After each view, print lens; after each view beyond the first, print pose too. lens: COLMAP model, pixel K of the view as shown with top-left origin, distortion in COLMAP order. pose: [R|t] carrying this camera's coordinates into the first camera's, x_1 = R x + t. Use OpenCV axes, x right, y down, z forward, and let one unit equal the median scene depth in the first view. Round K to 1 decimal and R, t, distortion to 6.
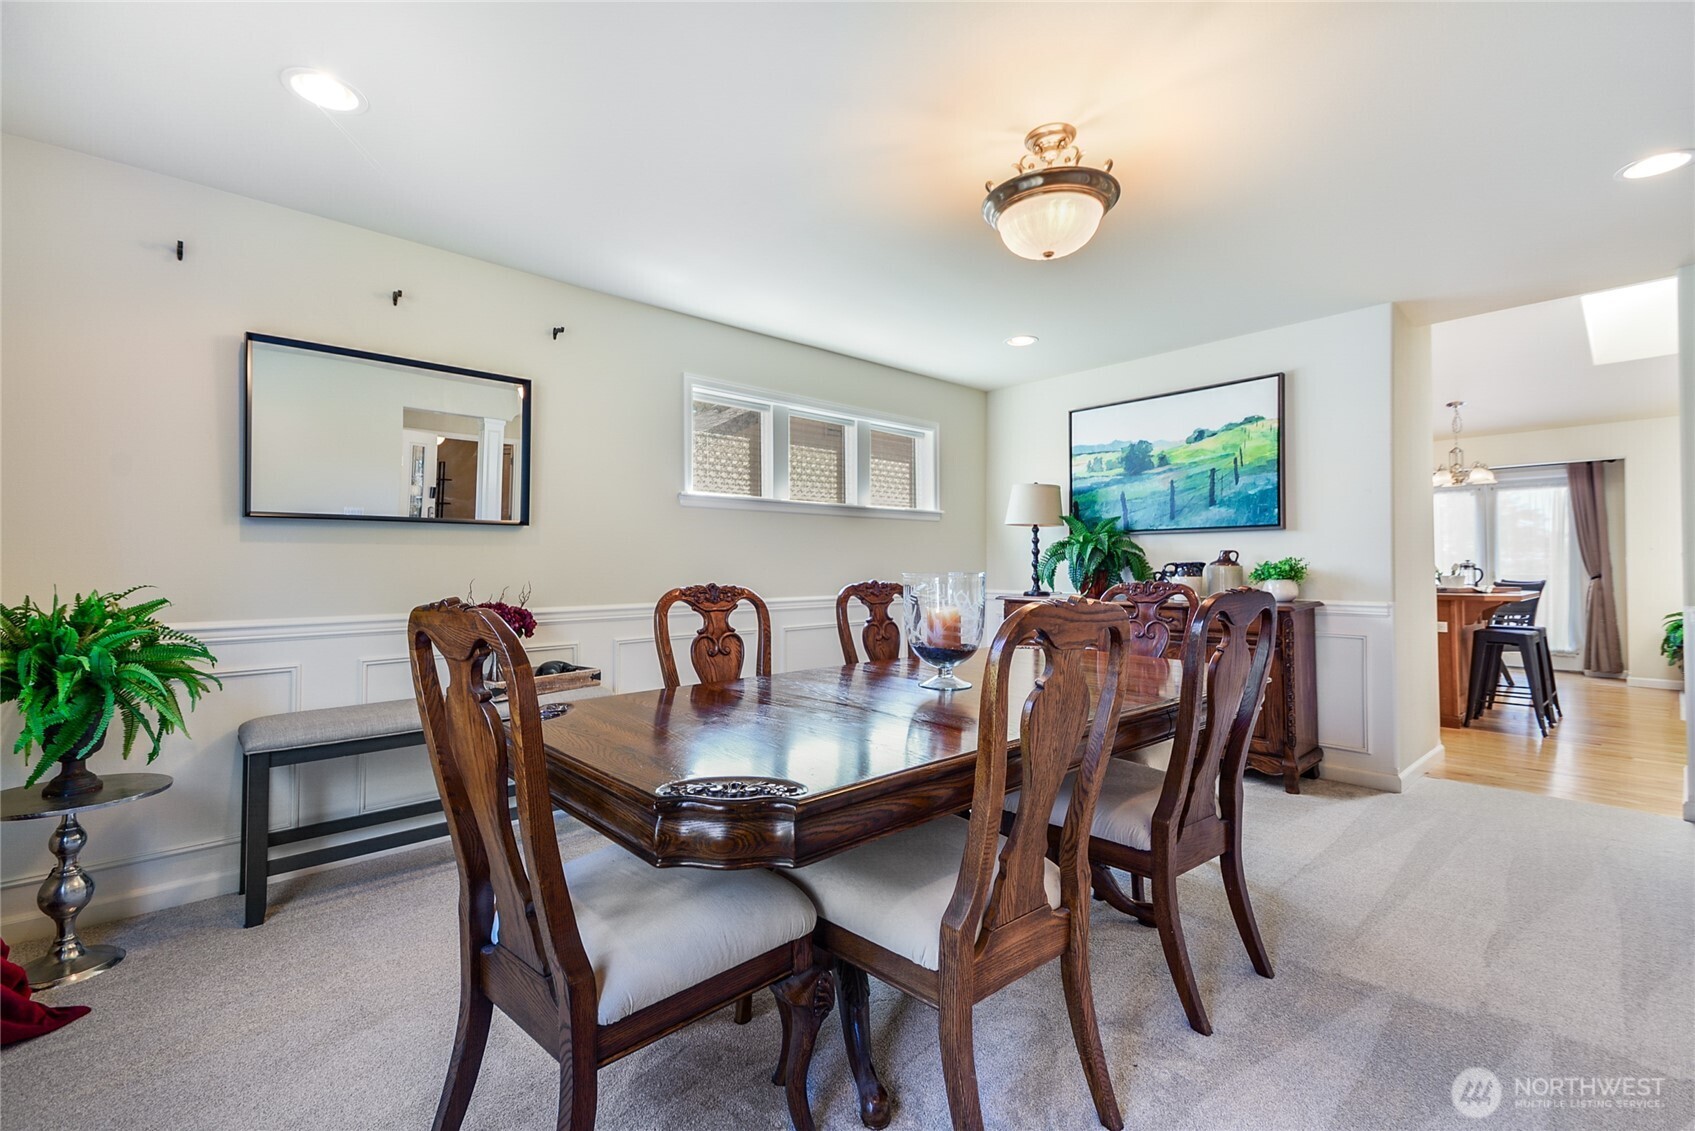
lens RADIAL K [[736.9, 0, 836.0], [0, 736.9, 548.3], [0, 0, 1]] dist [0.065830, -0.024140]
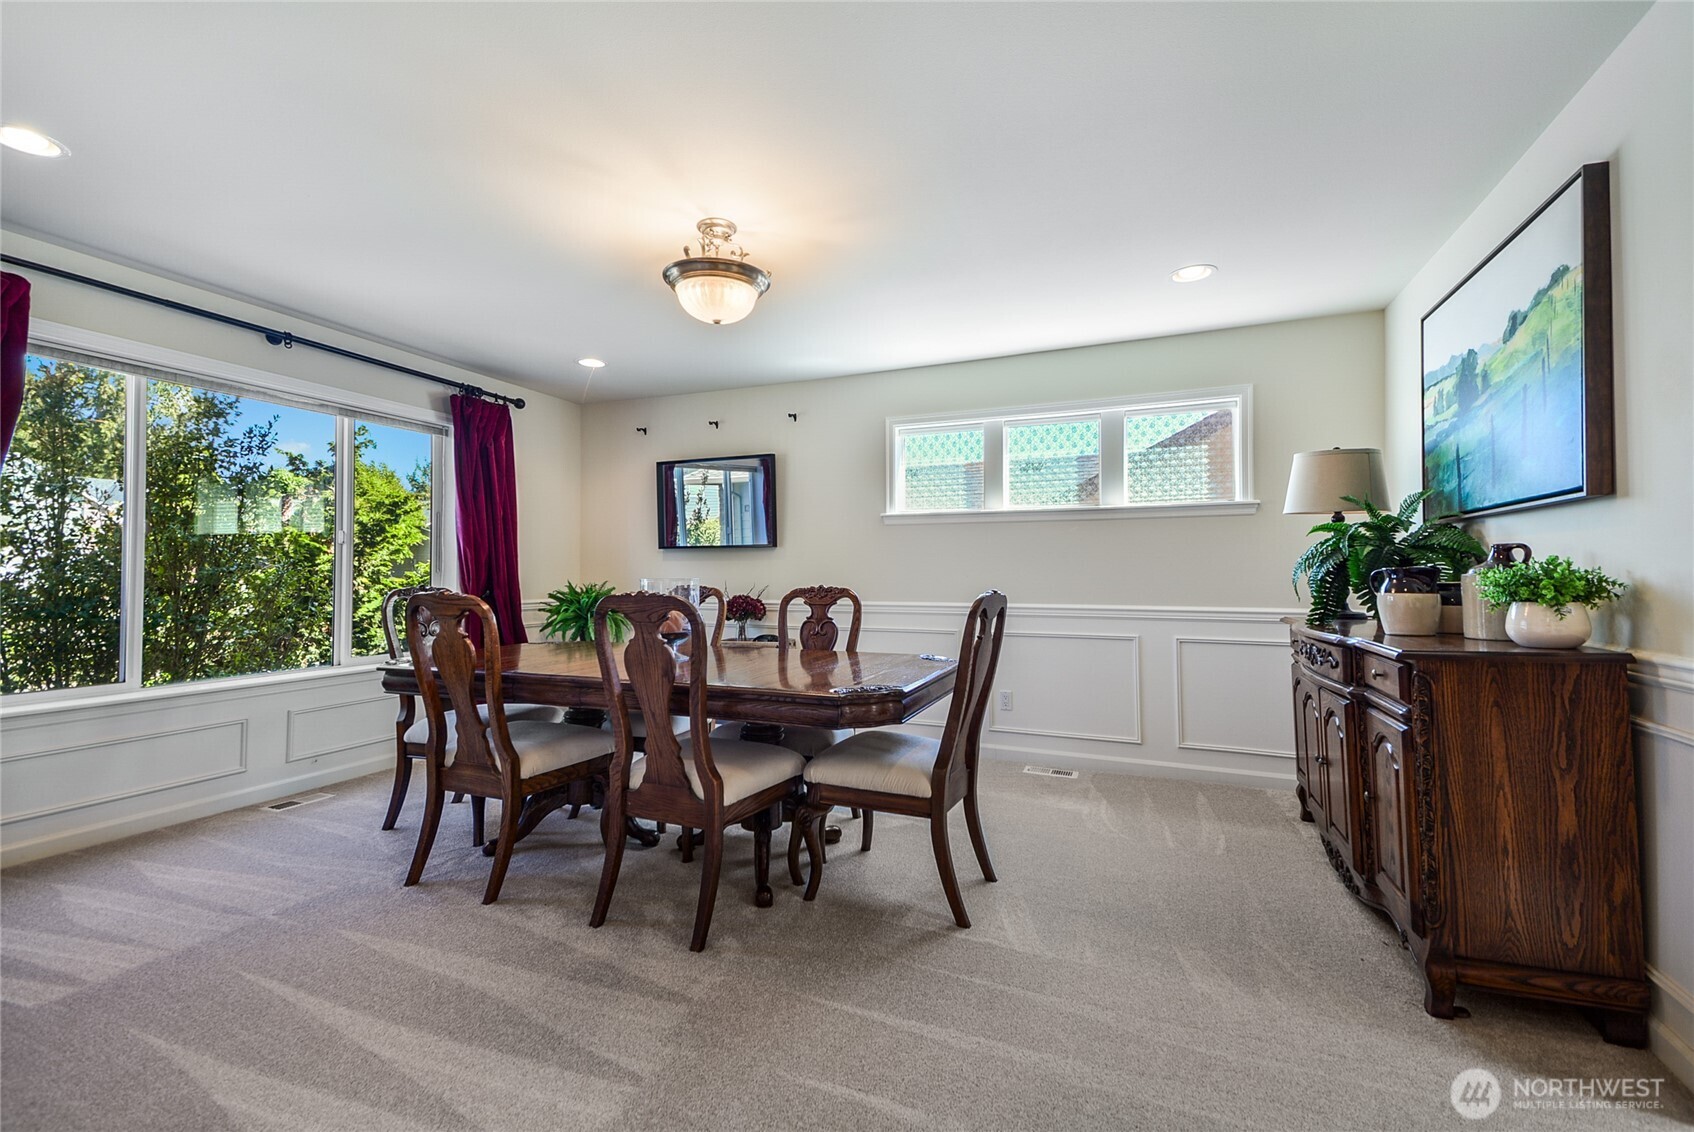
lens RADIAL K [[736.5, 0, 835.5], [0, 736.5, 548.8], [0, 0, 1]] dist [0.065830, -0.024140]
pose [[0.414741, -0.026928, -0.909541, 1.022508], [0.021973, 0.999567, -0.019574, 0.007556], [0.909674, -0.011867, 0.415153, 0.459477]]
